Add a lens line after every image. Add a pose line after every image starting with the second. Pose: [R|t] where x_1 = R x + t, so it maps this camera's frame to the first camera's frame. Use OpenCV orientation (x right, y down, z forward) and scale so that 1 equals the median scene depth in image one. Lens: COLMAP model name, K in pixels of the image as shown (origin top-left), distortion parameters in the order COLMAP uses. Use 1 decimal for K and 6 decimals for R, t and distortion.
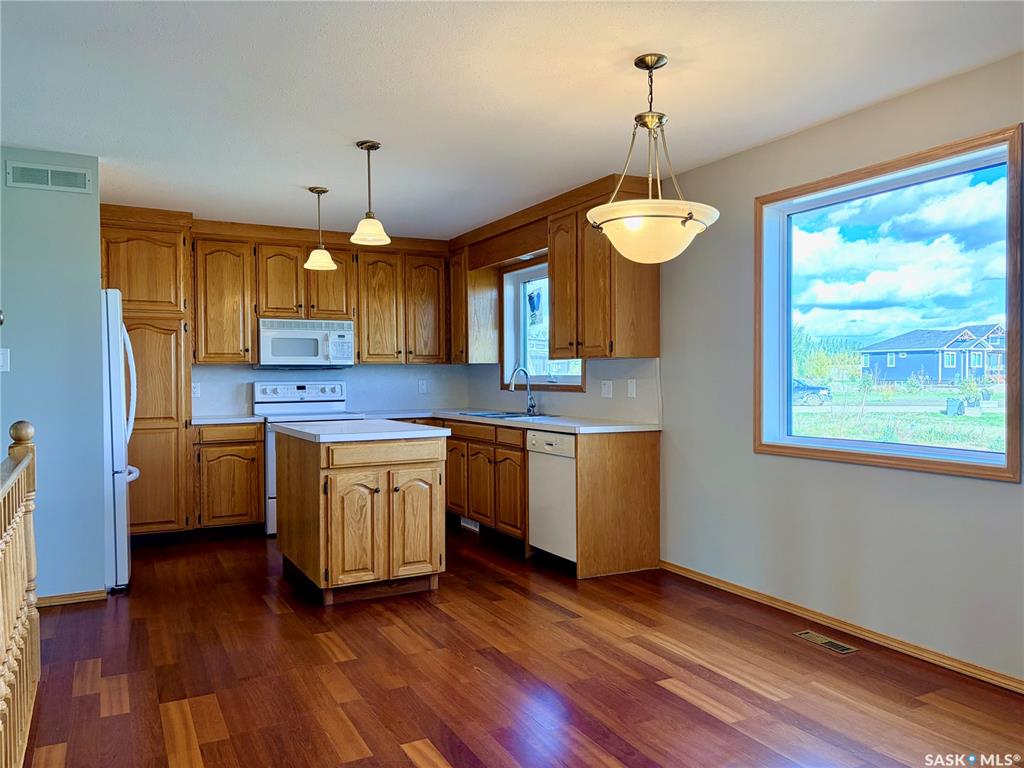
lens RADIAL K [[773.0, 0, 516.3], [0, 773.0, 389.8], [0, 0, 1]] dist [0.057824, -0.067780]
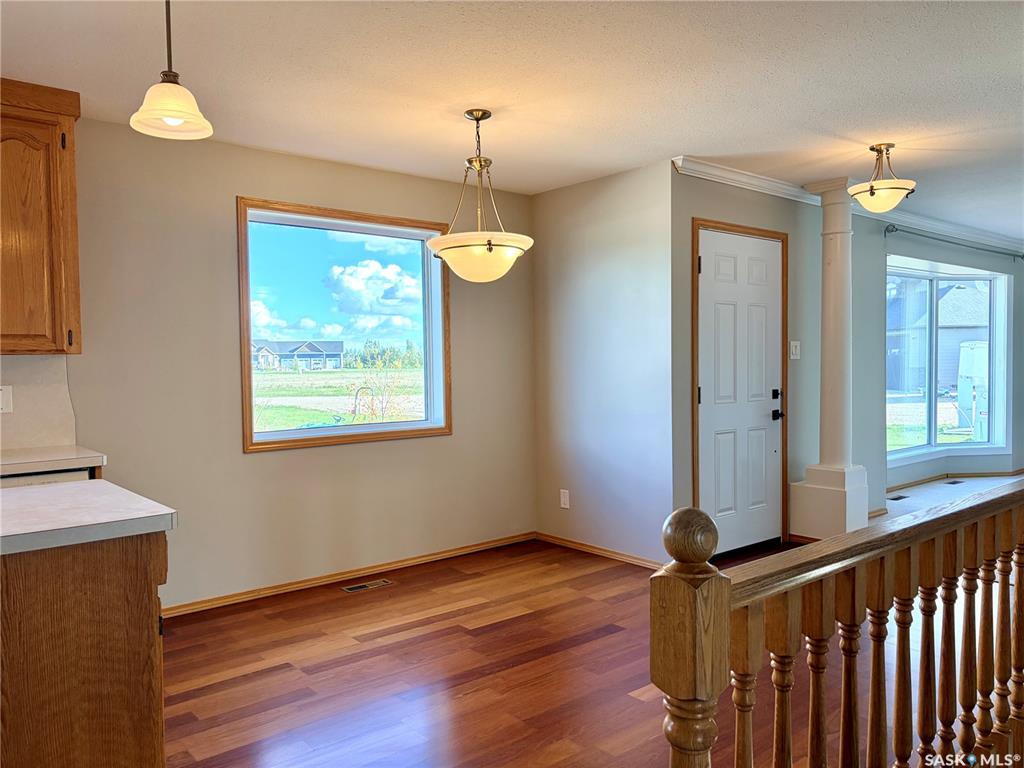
lens RADIAL K [[773.0, 0, 516.3], [0, 773.0, 389.8], [0, 0, 1]] dist [0.057824, -0.067780]
pose [[-0.214047, -0.031689, 0.976309, -0.621426], [0.028688, 0.998839, 0.038710, -0.023893], [-0.976402, 0.036294, -0.212889, 0.731134]]
